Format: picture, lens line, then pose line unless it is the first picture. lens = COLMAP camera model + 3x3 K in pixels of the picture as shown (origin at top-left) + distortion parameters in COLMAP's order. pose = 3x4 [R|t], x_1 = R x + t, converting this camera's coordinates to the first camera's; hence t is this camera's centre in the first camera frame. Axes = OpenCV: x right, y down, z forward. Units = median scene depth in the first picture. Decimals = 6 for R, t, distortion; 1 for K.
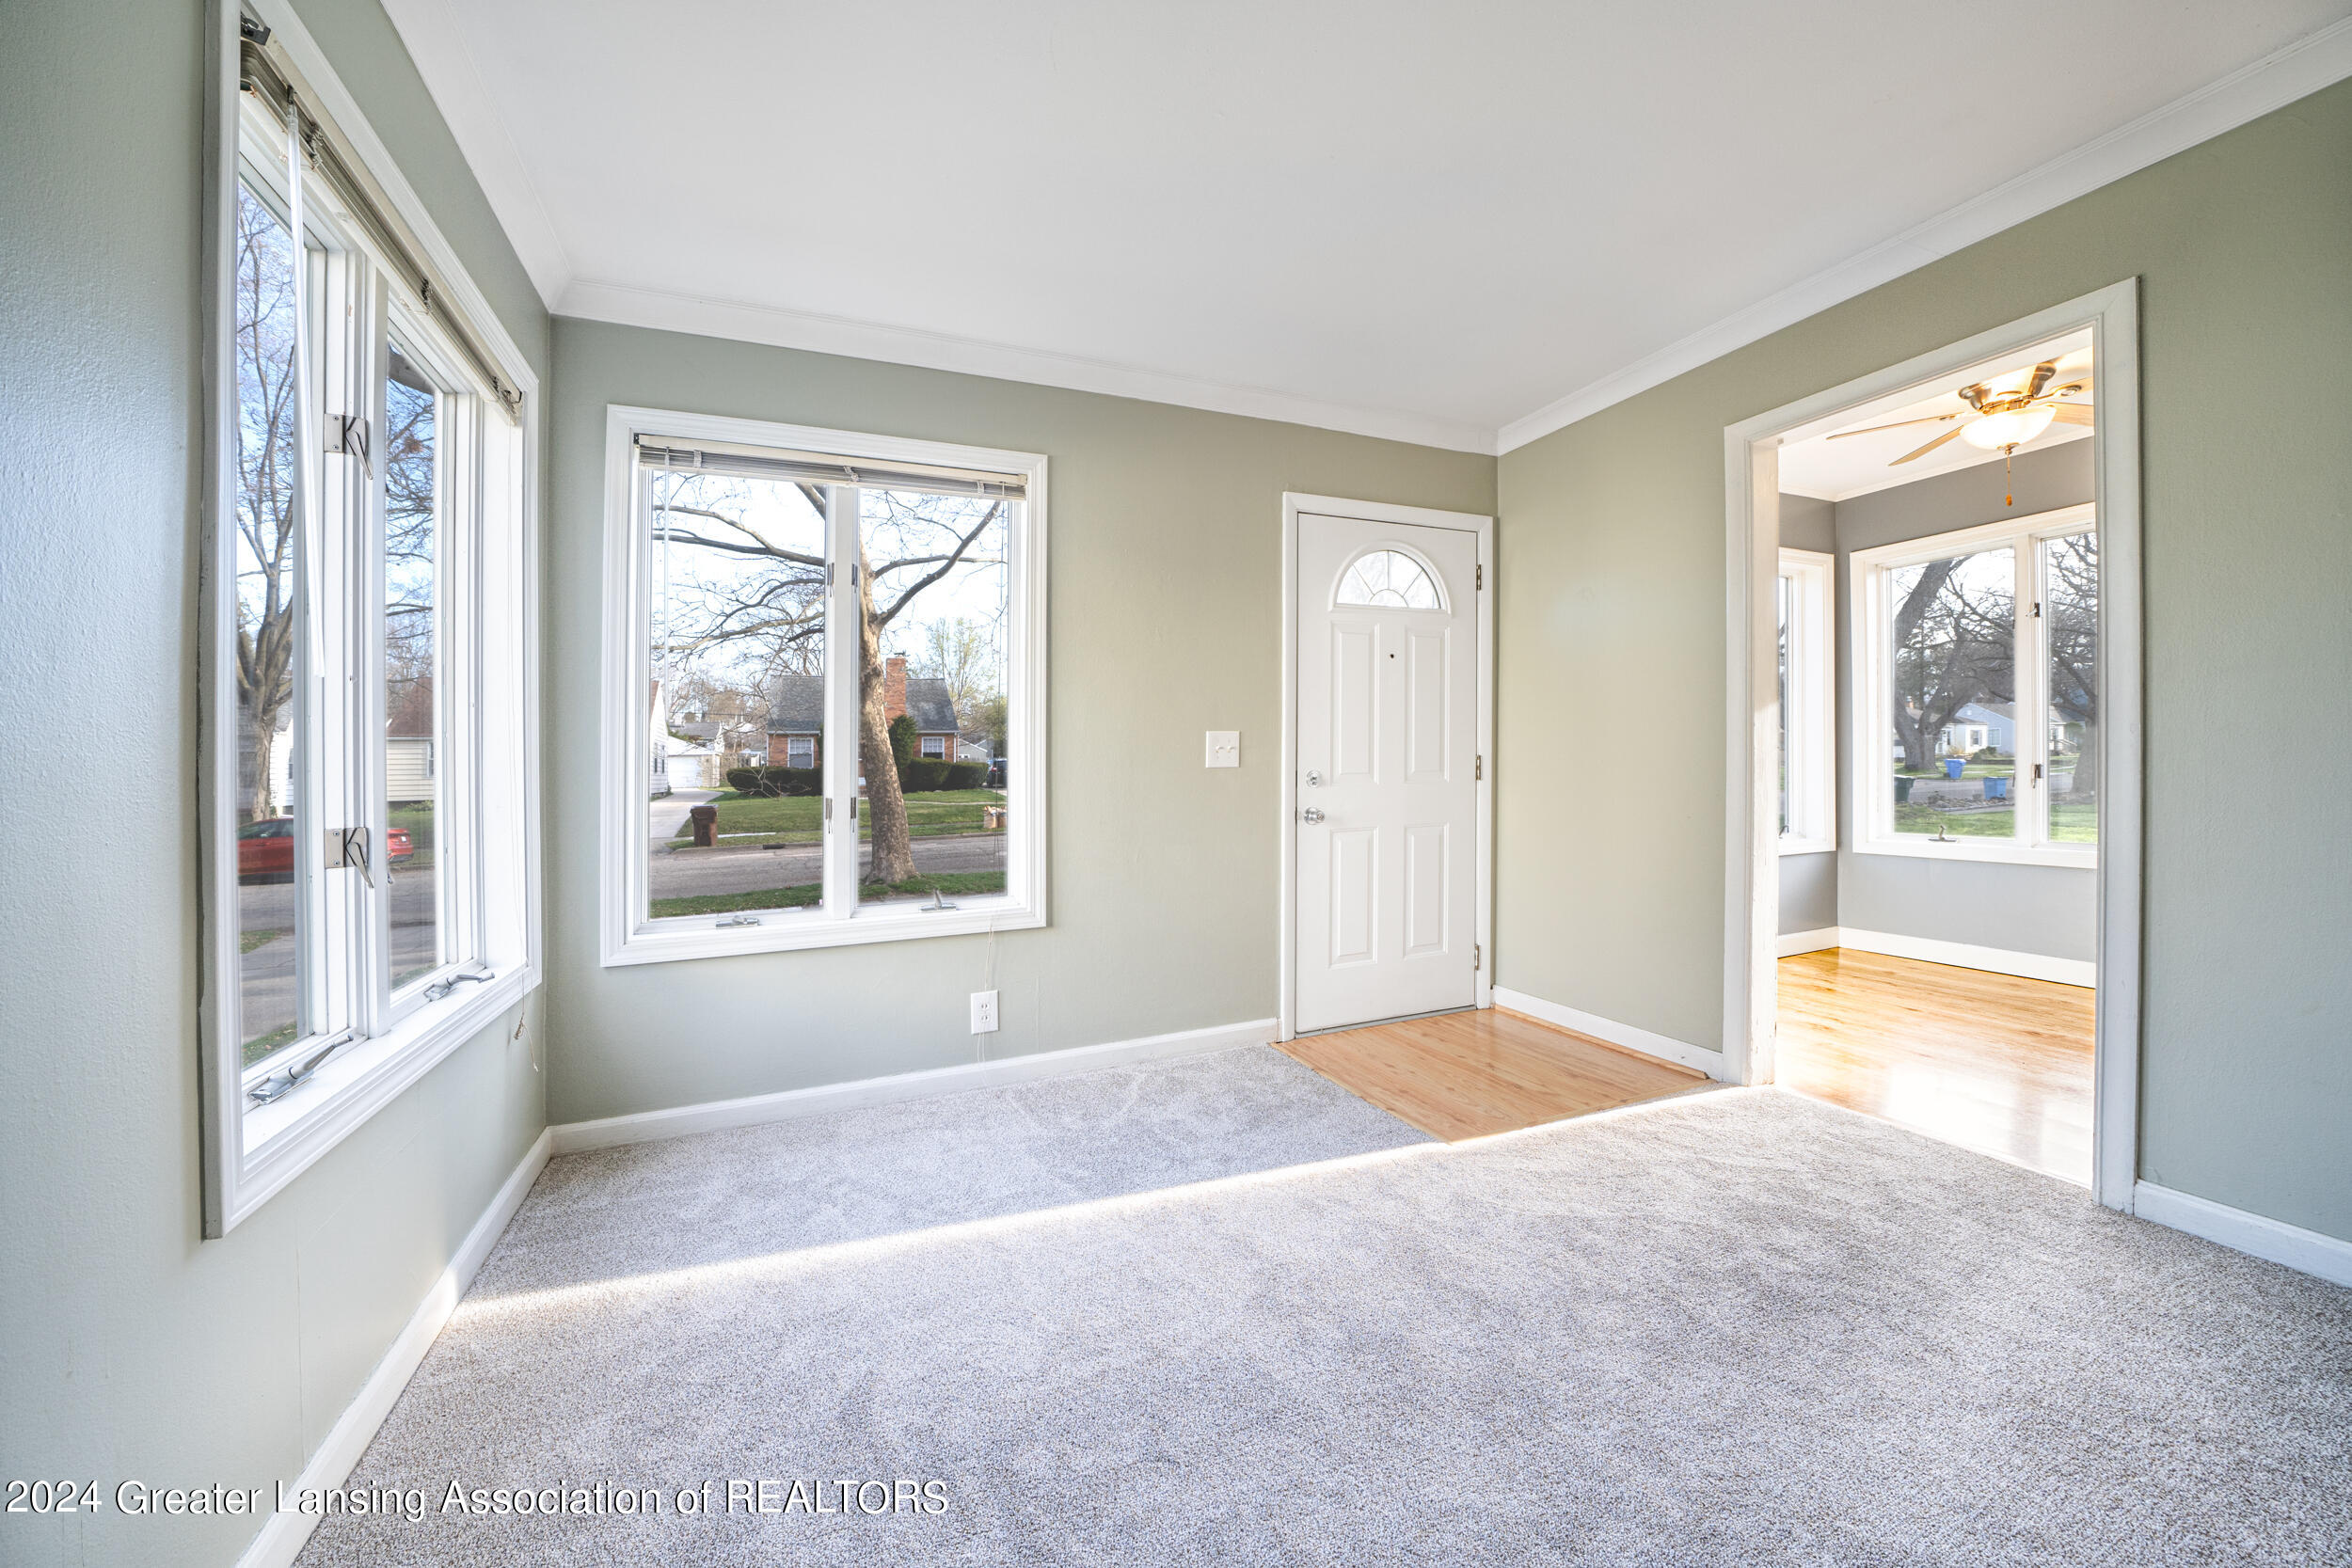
lens RADIAL K [[841.0, 0, 1149.7], [0, 841.0, 741.2], [0, 0, 1]] dist [-0.027399, -0.000033]
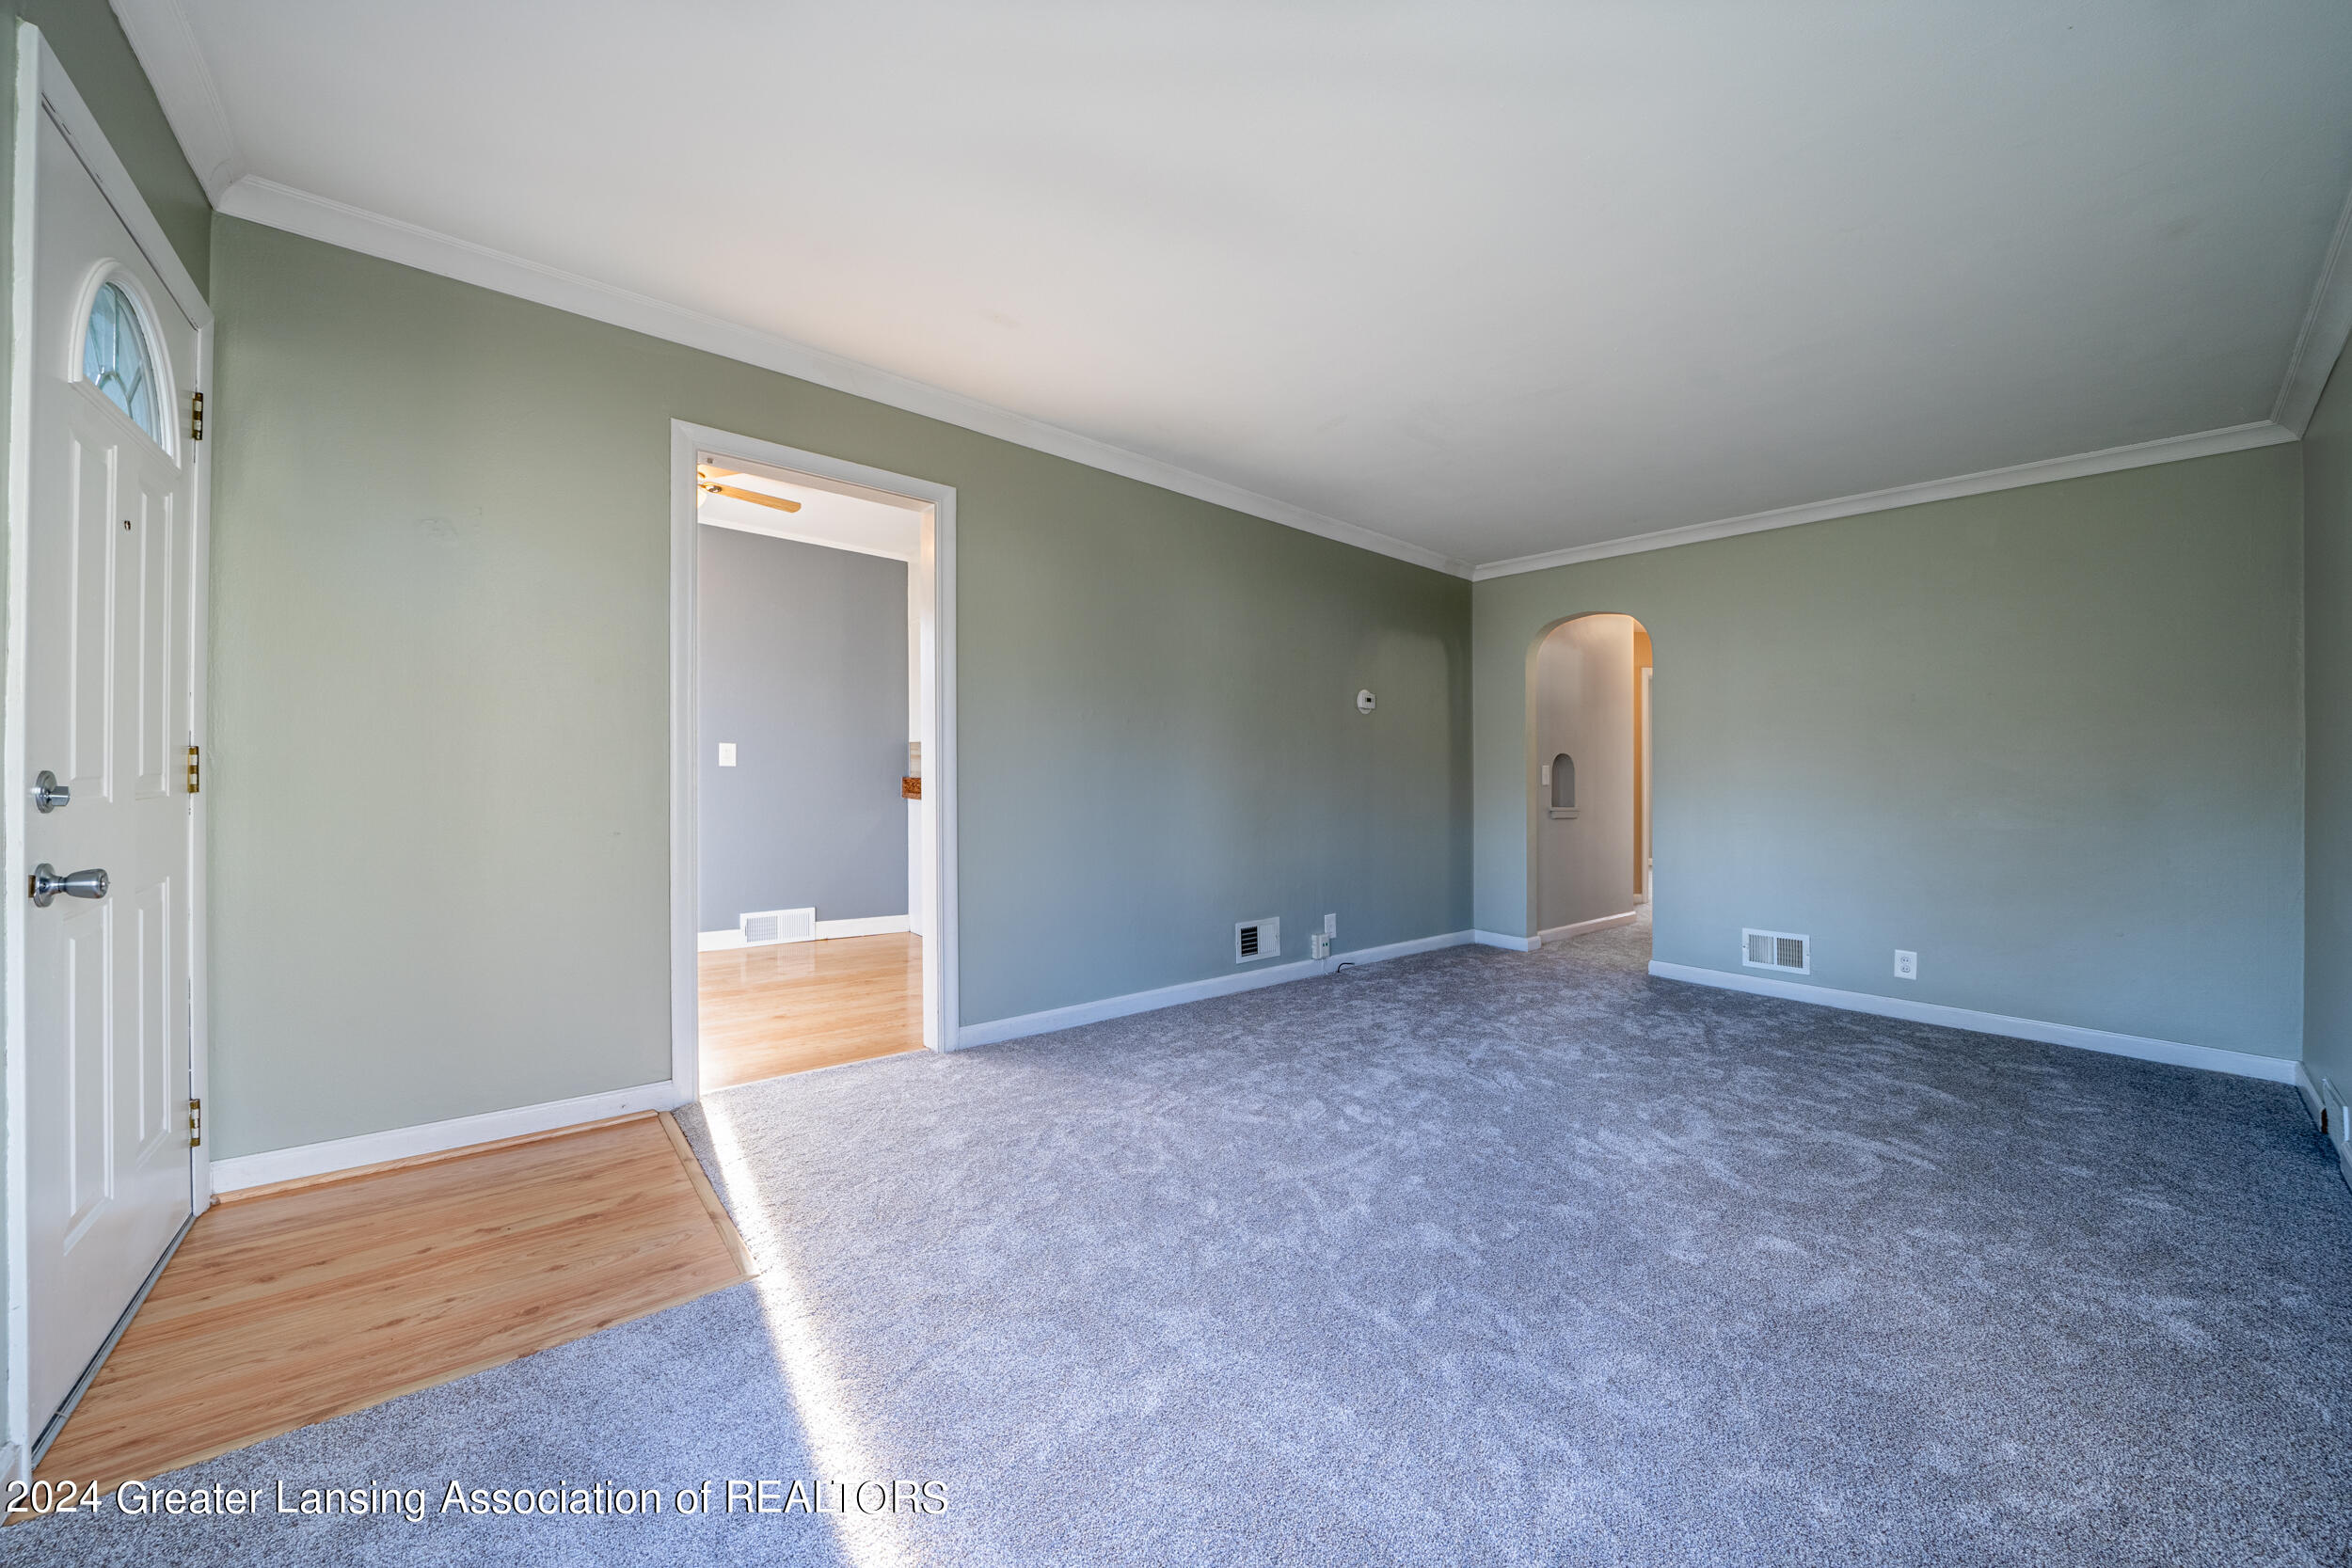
lens RADIAL K [[822.4, 0, 1172.4], [0, 822.4, 773.1], [0, 0, 1]] dist [-0.021899, -0.000034]
pose [[-0.300671, 0.029537, 0.953270, -0.355058], [-0.033432, 0.998580, -0.041486, 0.040192], [-0.953142, -0.044343, -0.299257, 0.683250]]
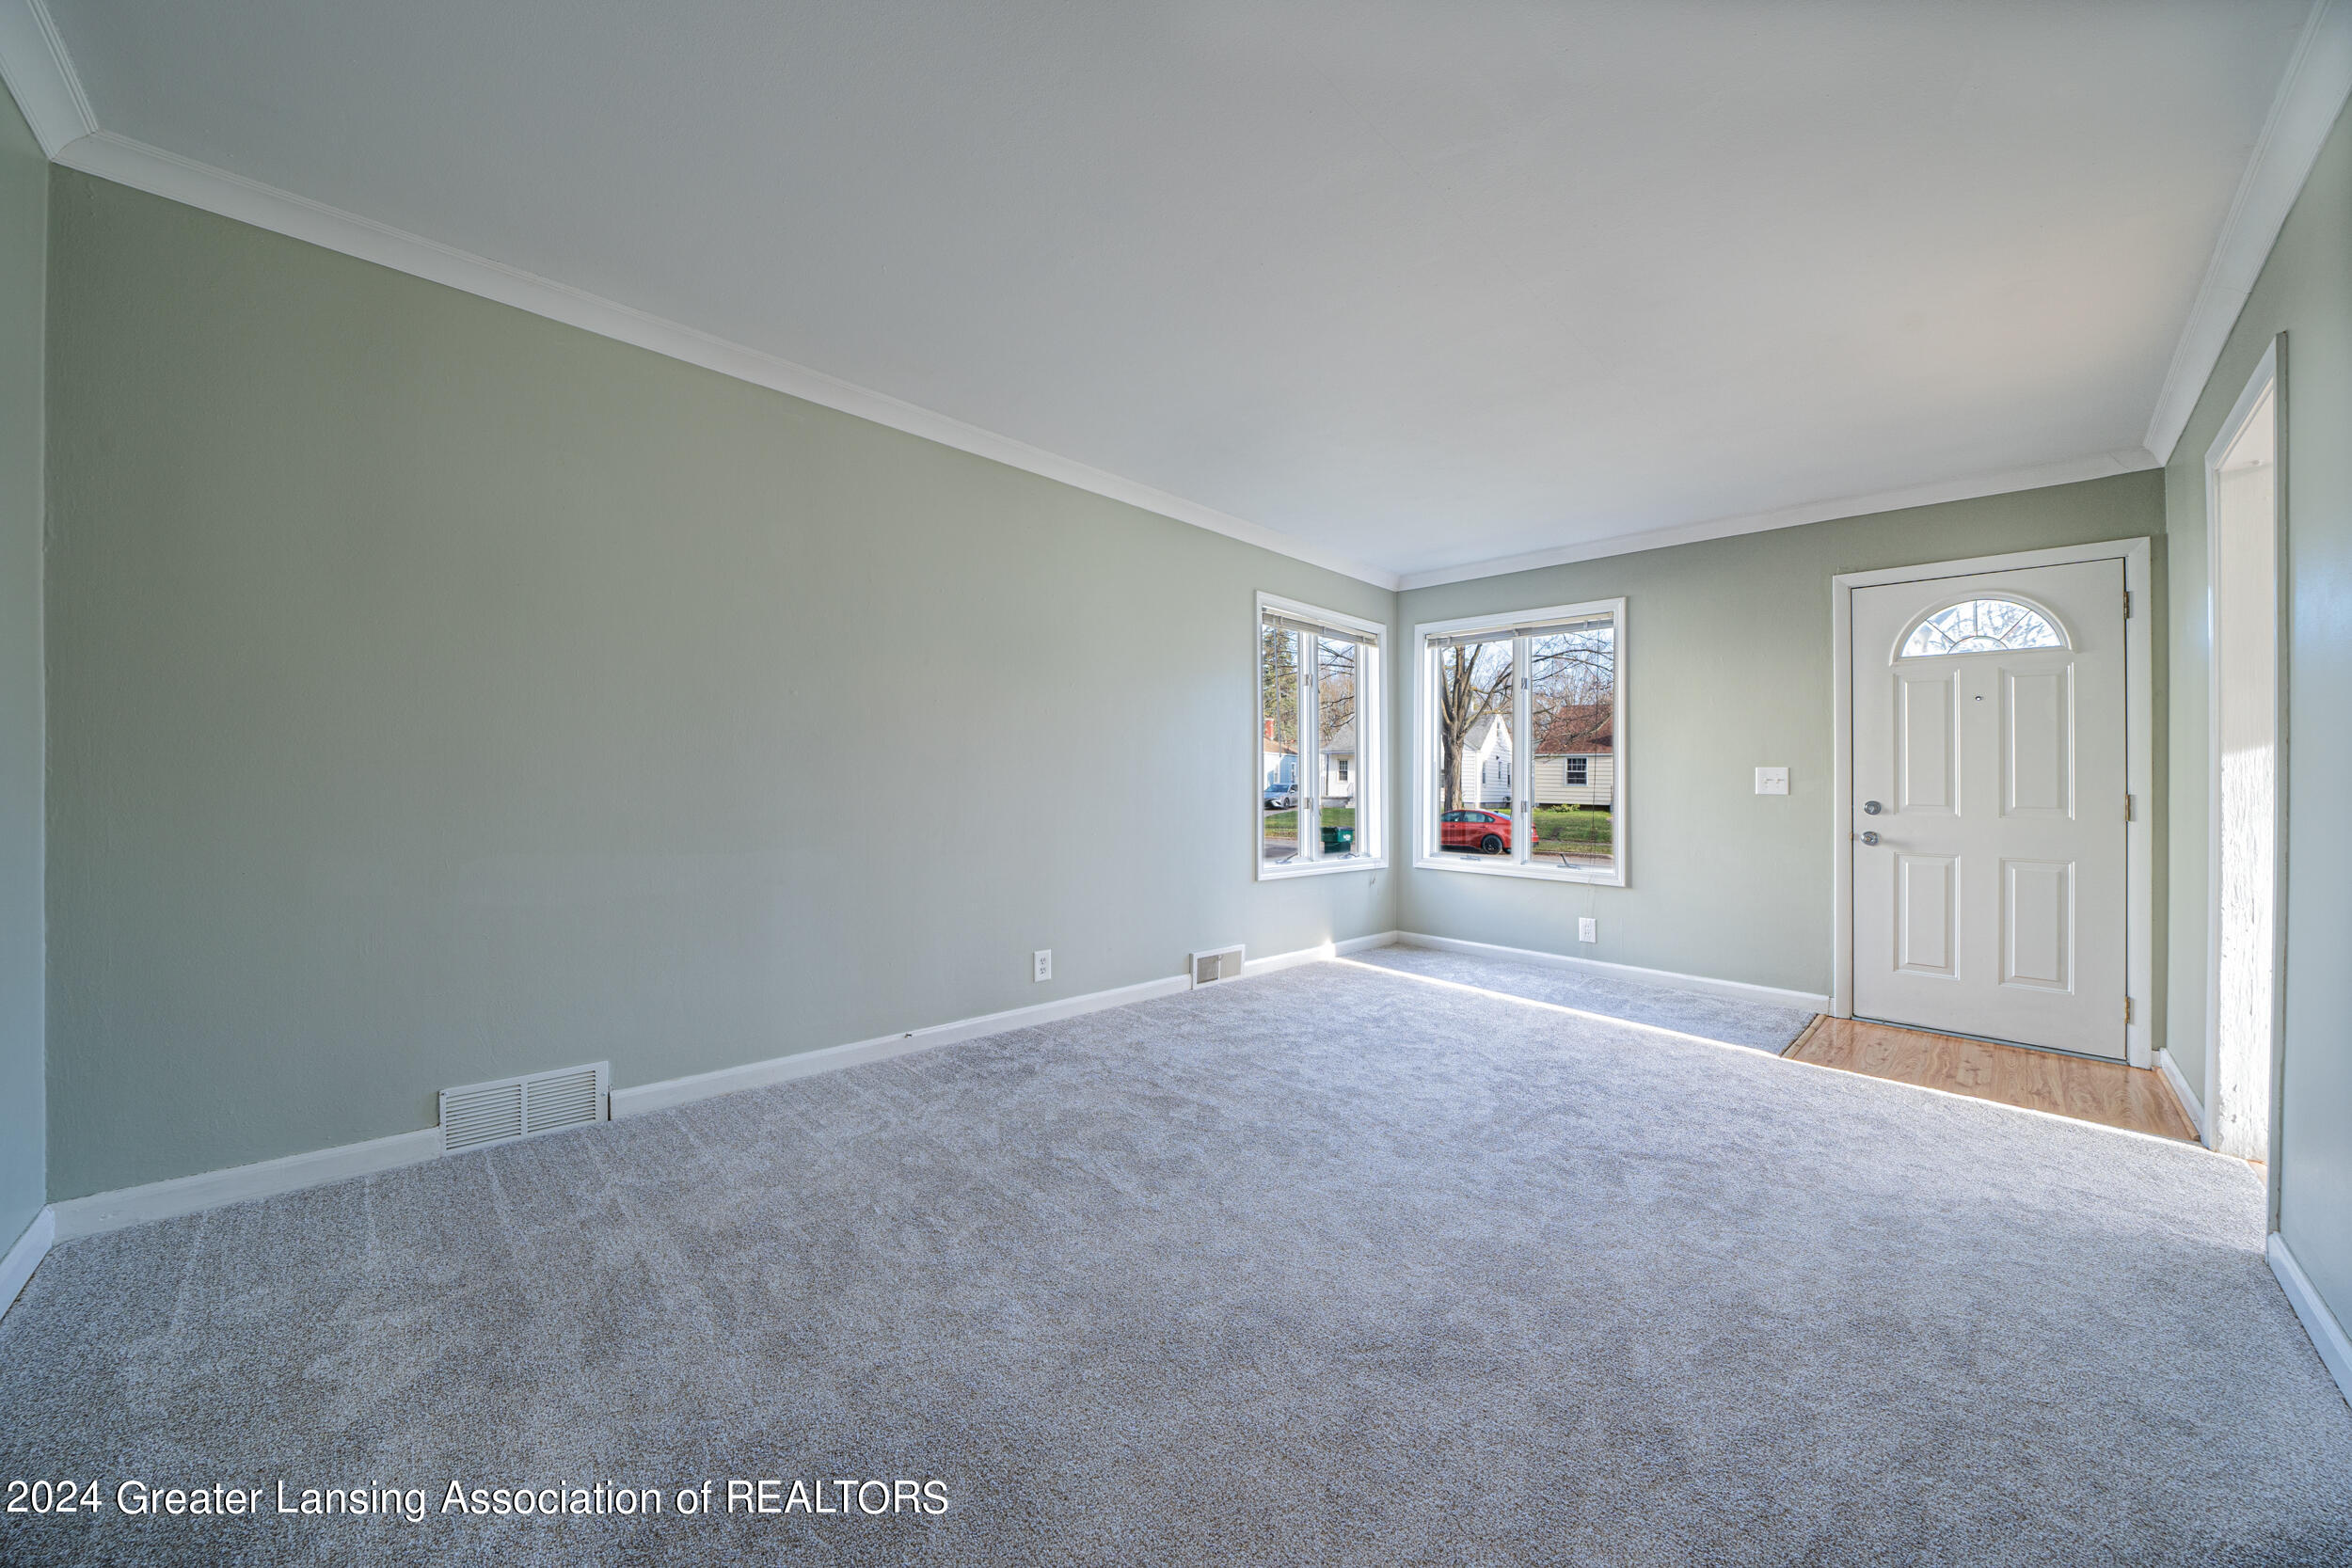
lens RADIAL K [[822.4, 0, 1172.4], [0, 822.4, 773.1], [0, 0, 1]] dist [-0.021899, -0.000034]
pose [[0.373399, 0.017934, -0.927497, 0.983753], [0.002517, 0.999790, 0.020346, -0.033360], [0.927667, -0.009931, 0.373276, -0.392867]]
